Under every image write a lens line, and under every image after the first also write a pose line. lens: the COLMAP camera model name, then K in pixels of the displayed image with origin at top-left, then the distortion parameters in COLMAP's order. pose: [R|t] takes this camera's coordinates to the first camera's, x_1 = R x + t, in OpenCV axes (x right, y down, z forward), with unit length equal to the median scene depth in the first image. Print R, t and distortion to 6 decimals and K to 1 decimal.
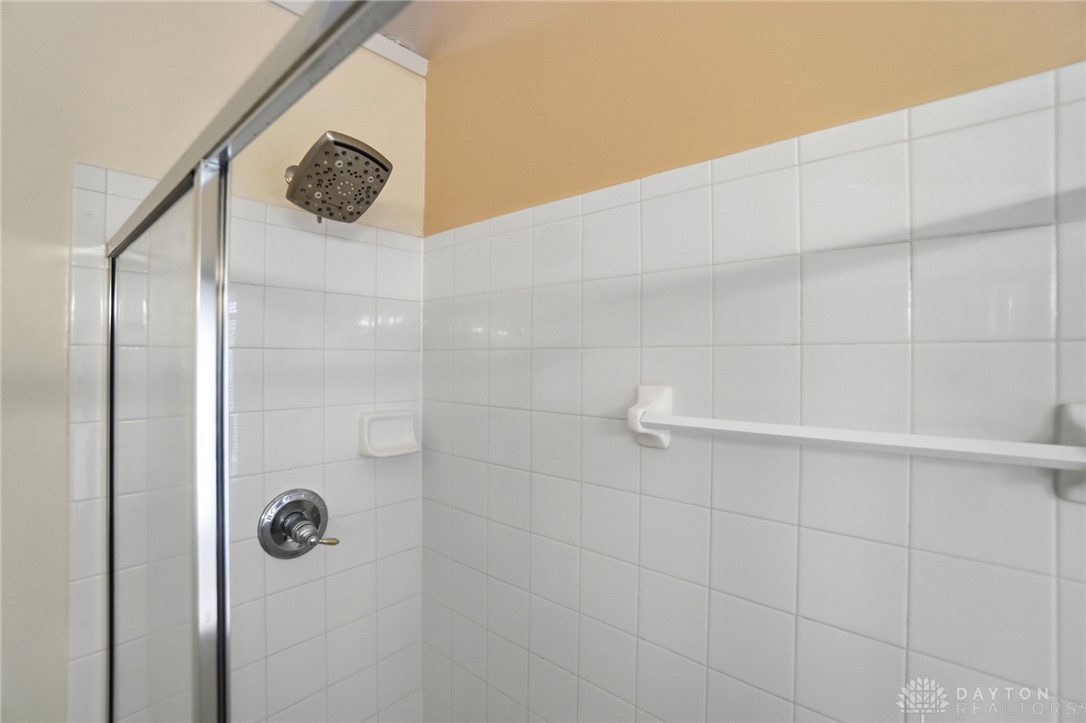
lens RADIAL K [[479.8, 0, 543.2], [0, 479.8, 359.8], [0, 0, 1]] dist [-0.040152, 0.005466]
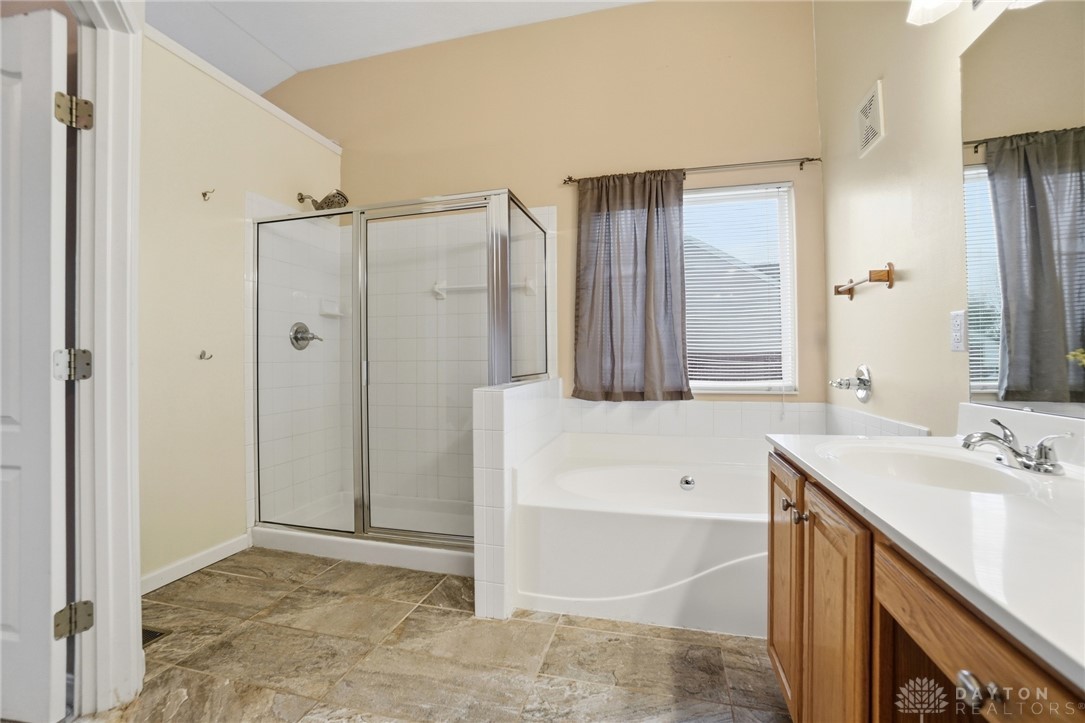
lens RADIAL K [[479.4, 0, 538.3], [0, 479.4, 356.9], [0, 0, 1]] dist [-0.040152, 0.005466]
pose [[0.895474, -0.004947, 0.445087, -0.459194], [0.005258, 0.999986, 0.000537, 0.415079], [-0.445083, 0.001859, 0.895487, -1.615697]]
